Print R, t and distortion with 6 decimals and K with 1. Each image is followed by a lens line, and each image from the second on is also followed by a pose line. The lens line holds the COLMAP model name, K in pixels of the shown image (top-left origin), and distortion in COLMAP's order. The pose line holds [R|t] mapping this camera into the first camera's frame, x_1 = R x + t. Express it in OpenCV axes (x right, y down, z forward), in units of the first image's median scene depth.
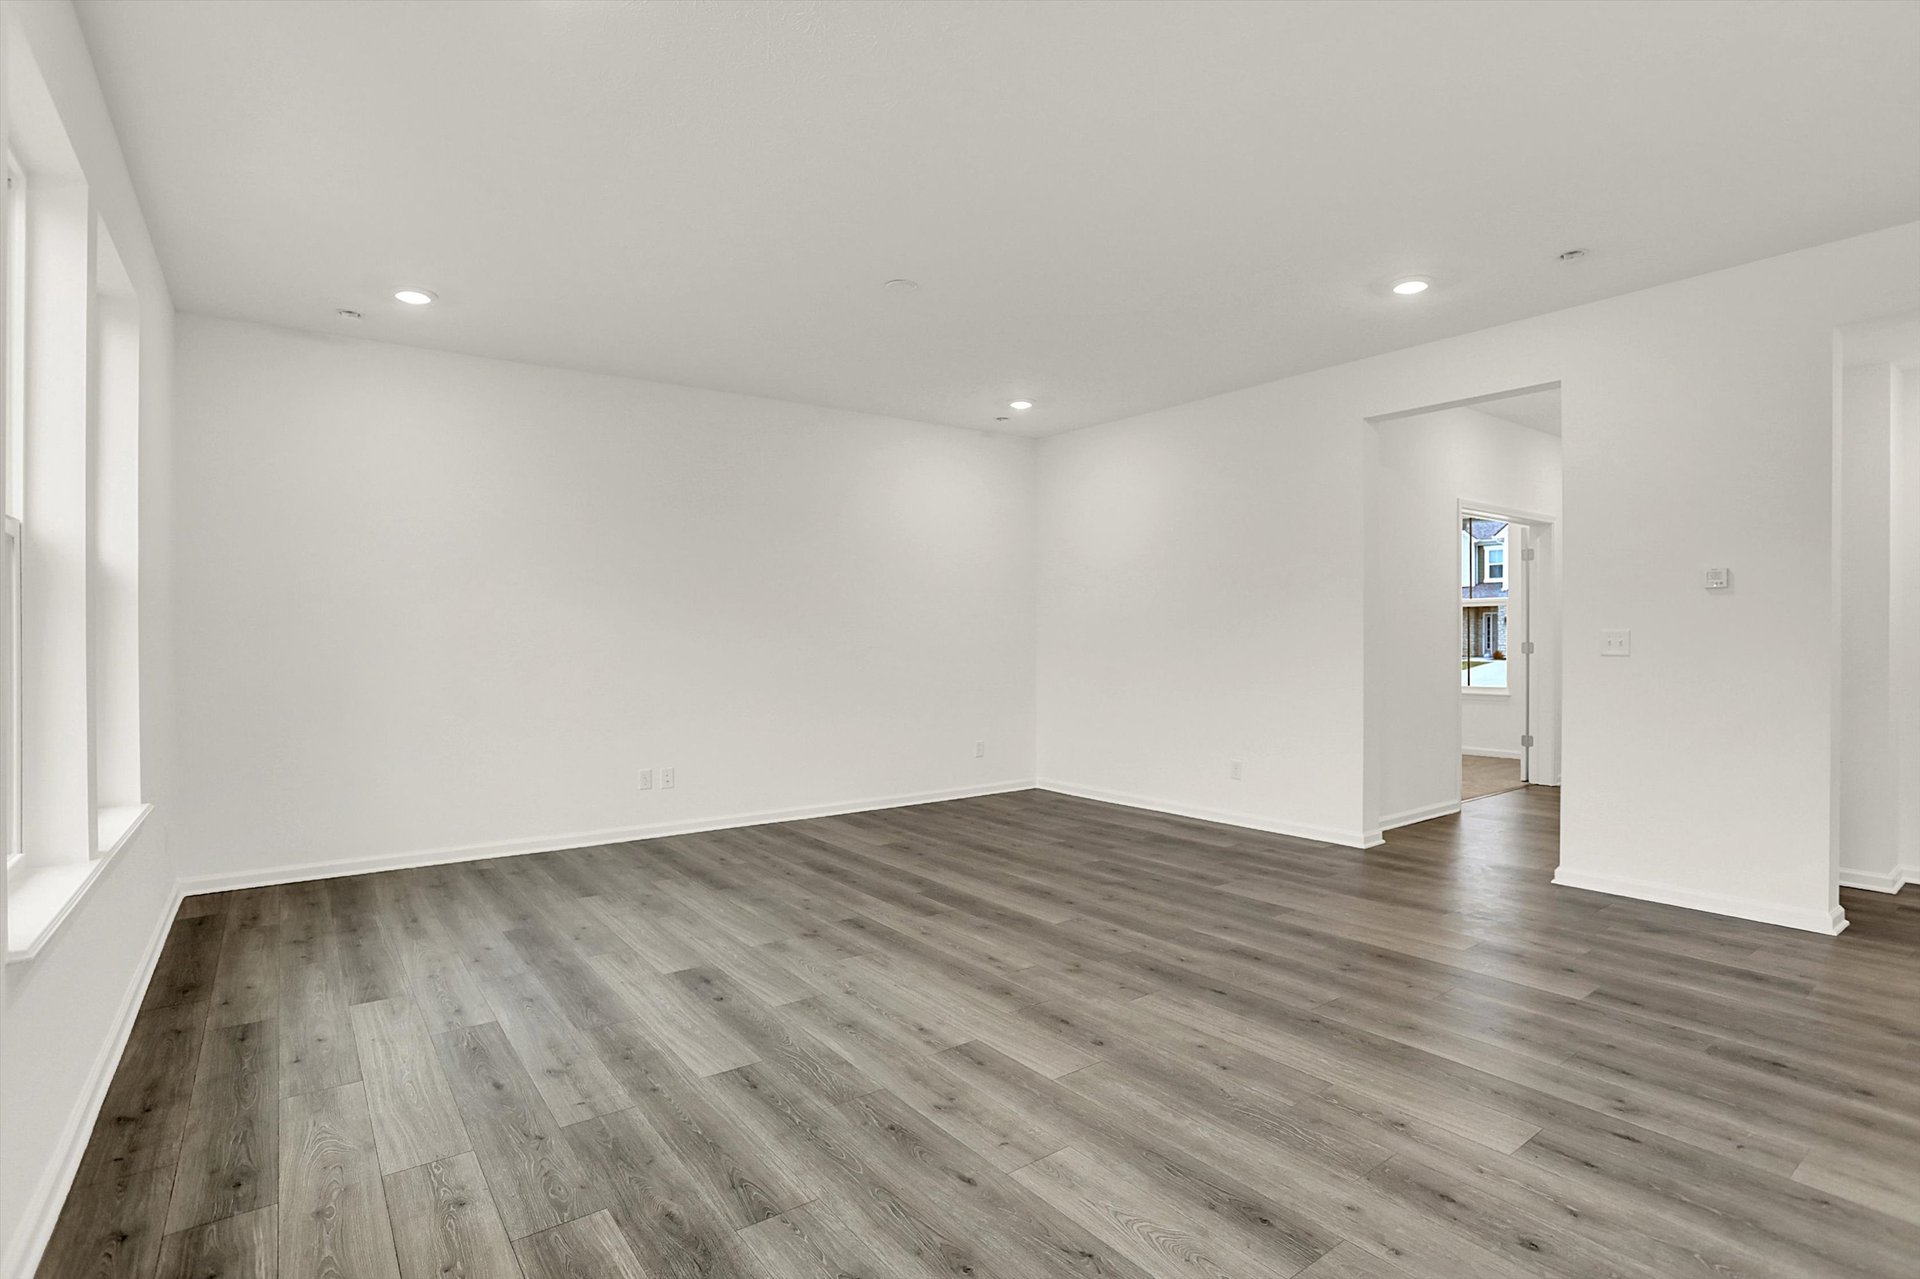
lens RADIAL K [[954.9, 0, 963.4], [0, 954.9, 654.1], [0, 0, 1]] dist [-0.075055, 0.035378]
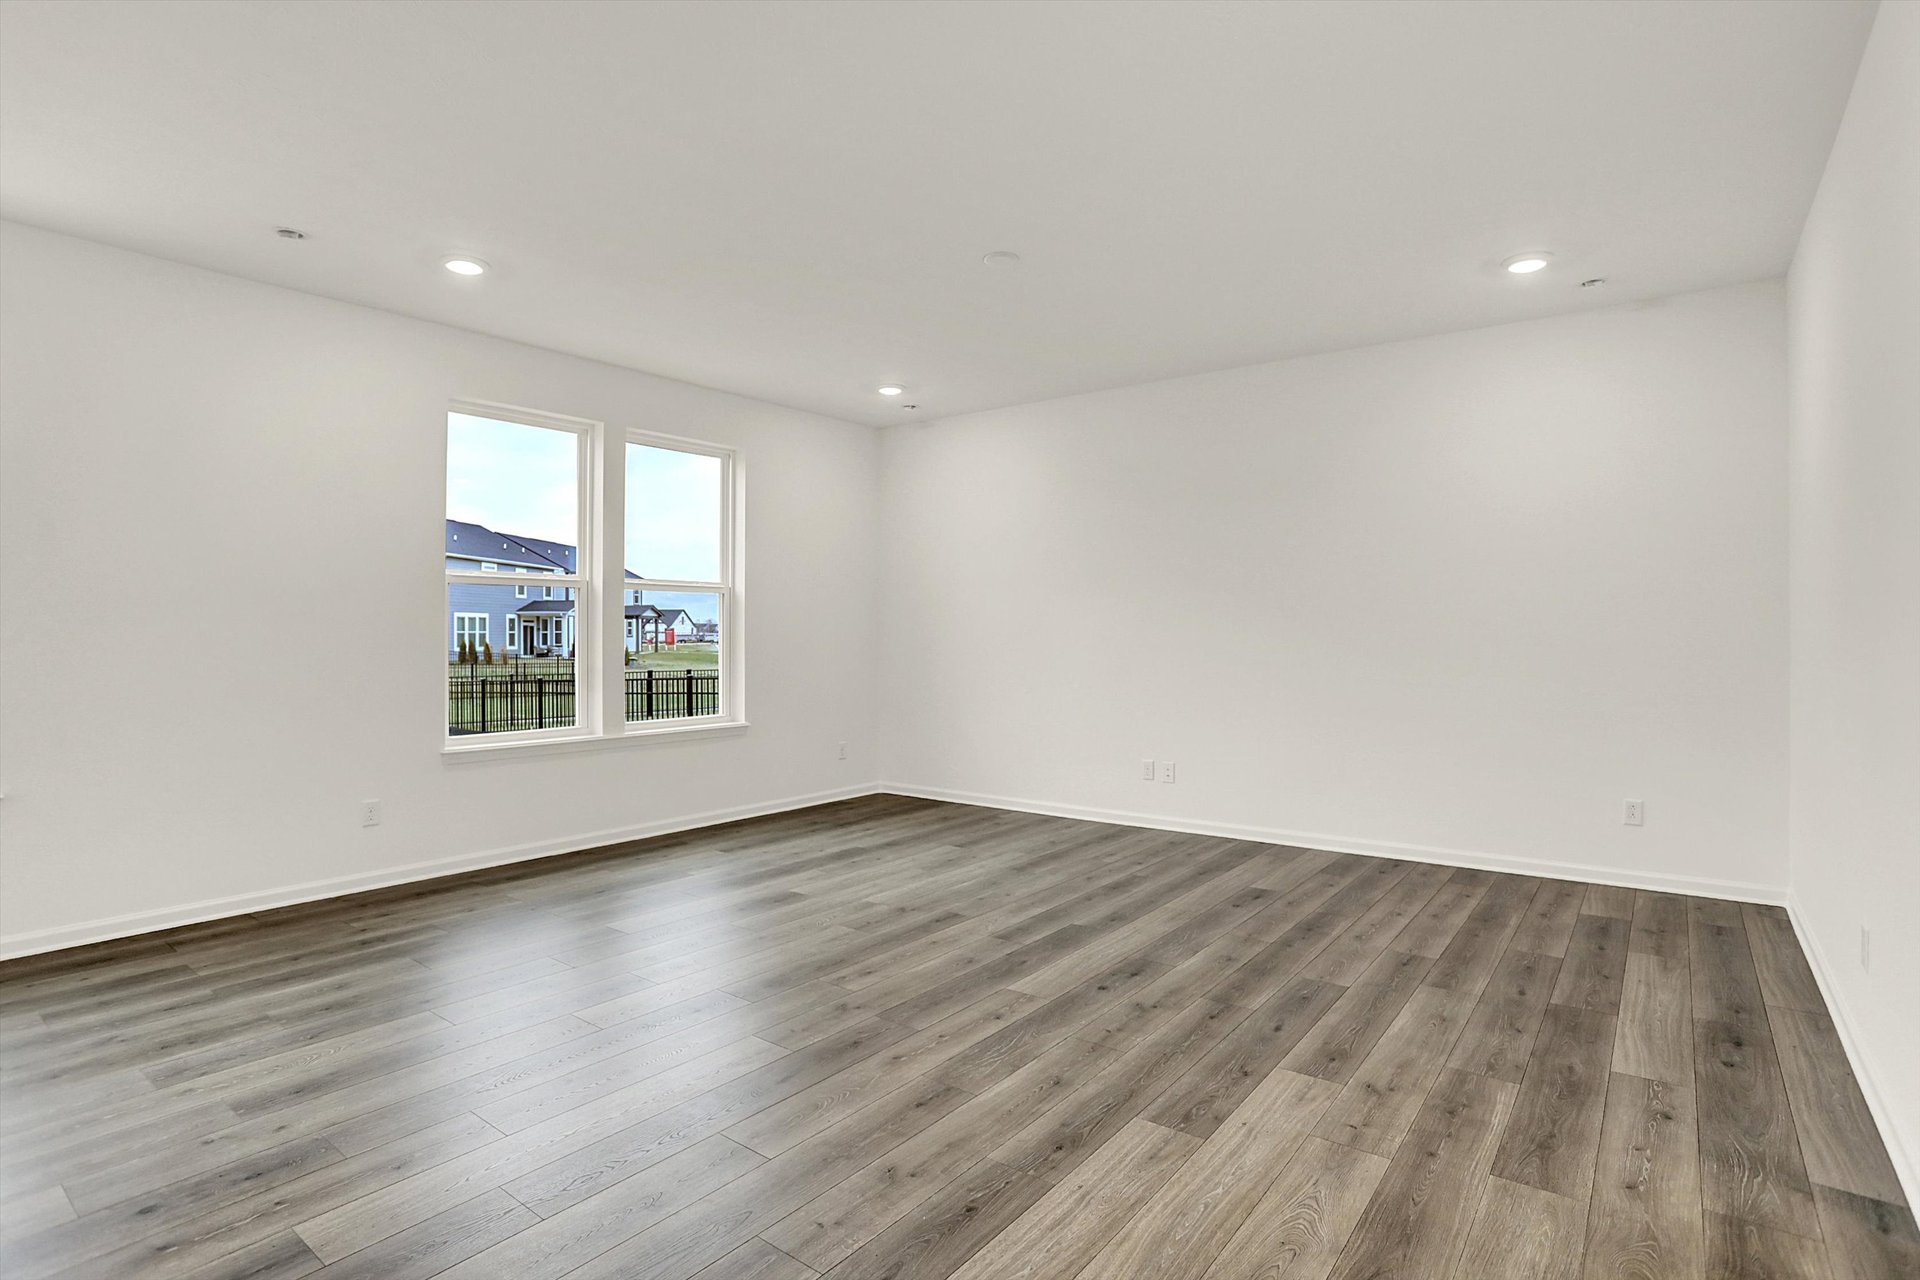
lens RADIAL K [[957.0, 0, 956.5], [0, 957.0, 617.5], [0, 0, 1]] dist [-0.058981, 0.016955]
pose [[0.268302, -0.010781, -0.963275, 0.821307], [-0.017027, 0.999728, -0.015932, -0.018203], [0.963184, 0.020676, 0.268045, 0.692898]]
